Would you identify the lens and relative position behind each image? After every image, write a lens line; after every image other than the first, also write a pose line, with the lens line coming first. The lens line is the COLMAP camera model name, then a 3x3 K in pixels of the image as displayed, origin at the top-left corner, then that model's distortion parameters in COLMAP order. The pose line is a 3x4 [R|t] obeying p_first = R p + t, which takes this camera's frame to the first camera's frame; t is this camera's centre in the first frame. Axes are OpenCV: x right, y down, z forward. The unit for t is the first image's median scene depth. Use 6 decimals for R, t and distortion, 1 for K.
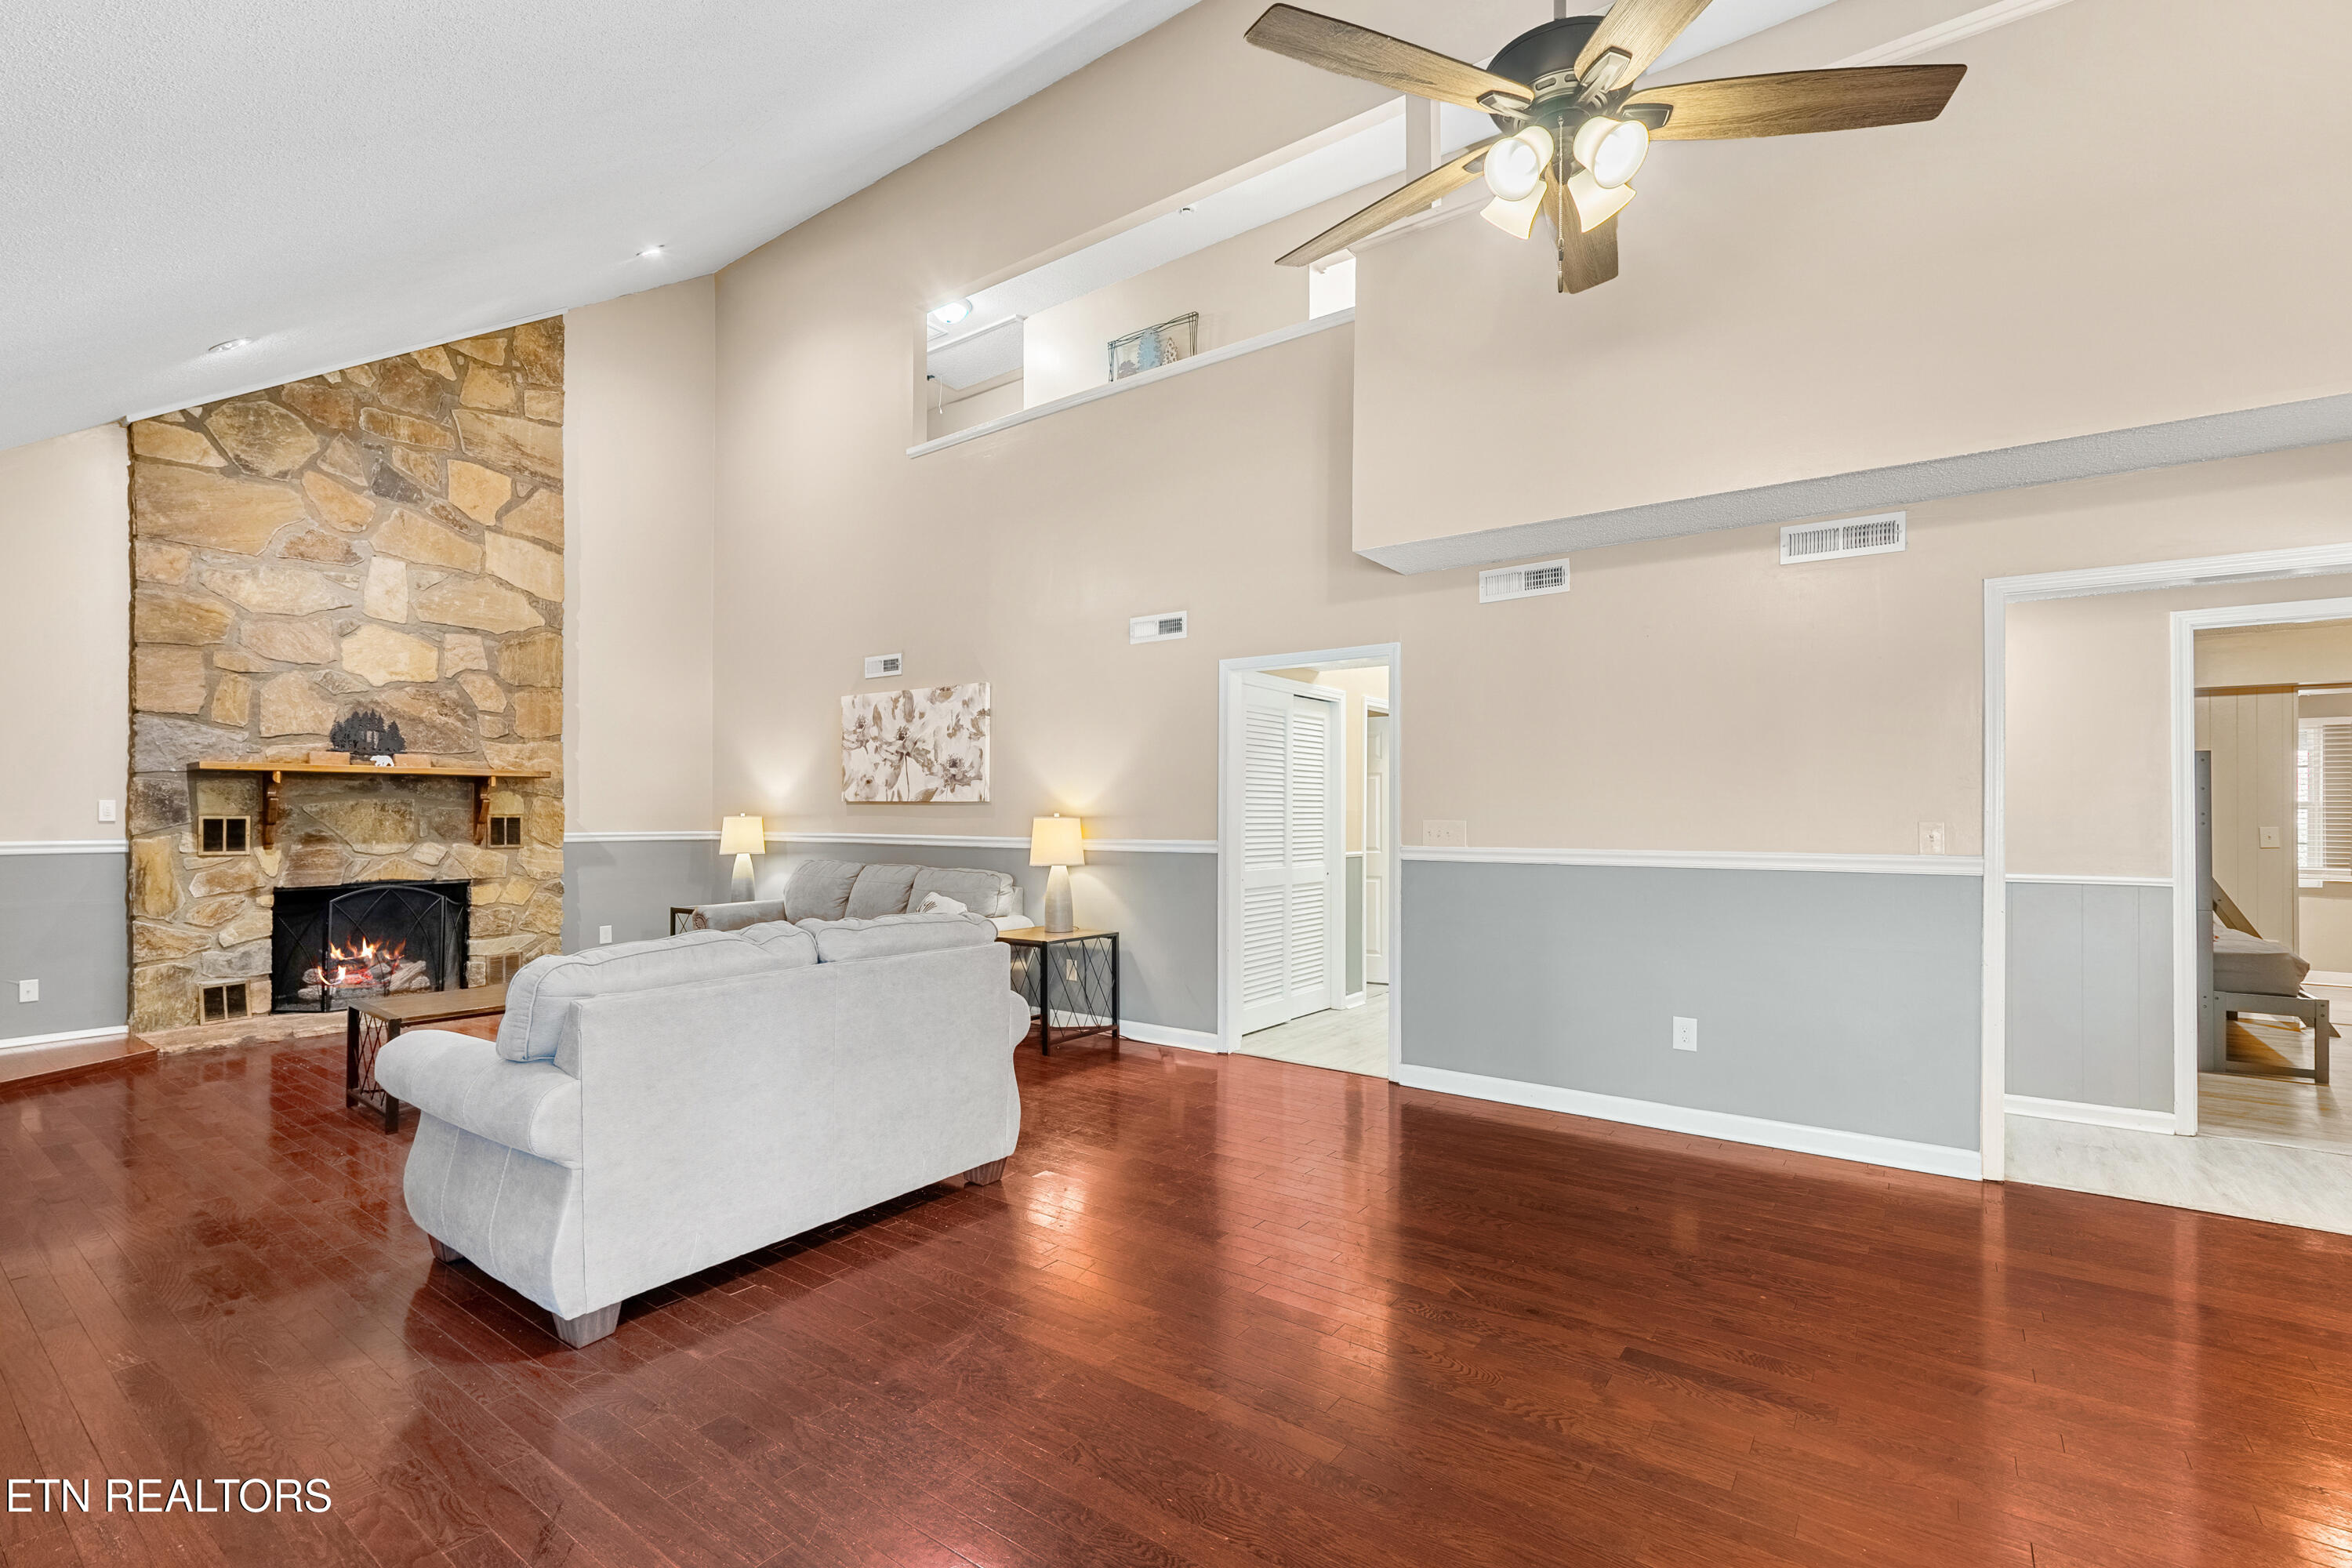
lens RADIAL K [[1078.2, 0, 1182.0], [0, 1078.2, 790.3], [0, 0, 1]] dist [-0.010475, 0.000374]
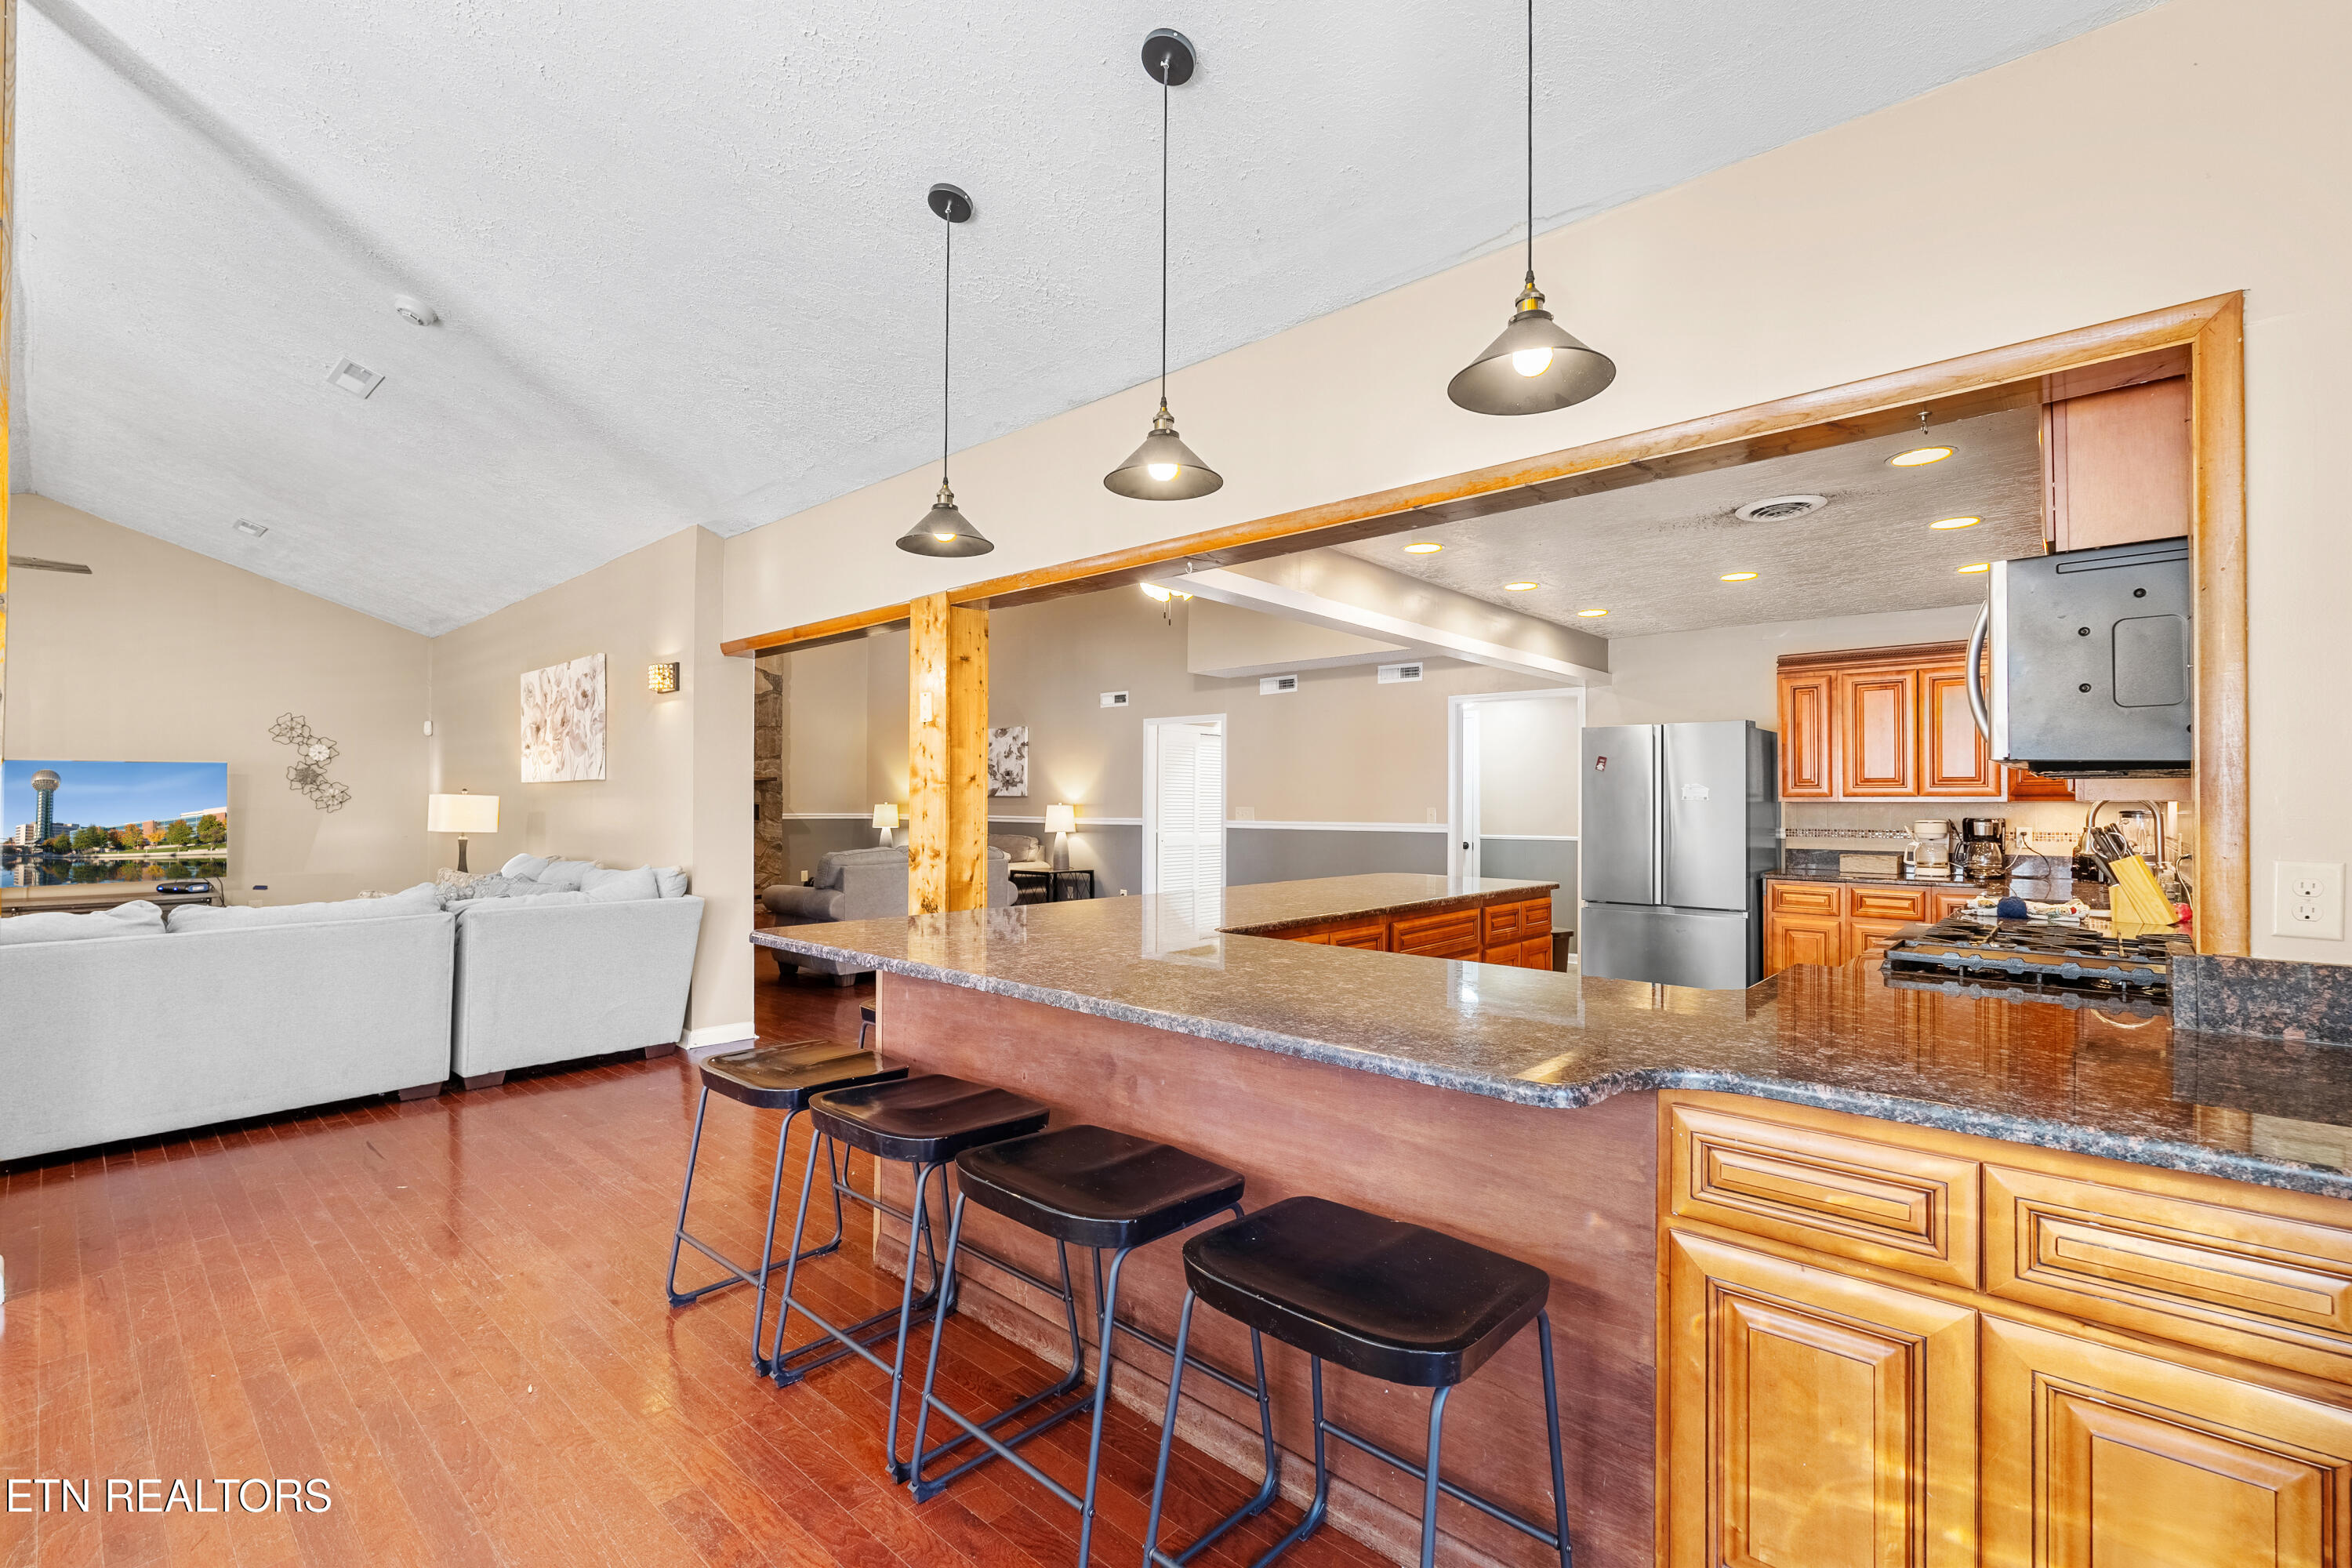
lens RADIAL K [[1078.2, 0, 1165.2], [0, 1078.2, 786.0], [0, 0, 1]] dist [-0.010475, 0.000374]
pose [[0.993136, 0.004300, -0.116883, 0.248621], [-0.004262, 0.999991, 0.000576, -0.007729], [0.116885, -0.000074, 0.993145, -0.702288]]
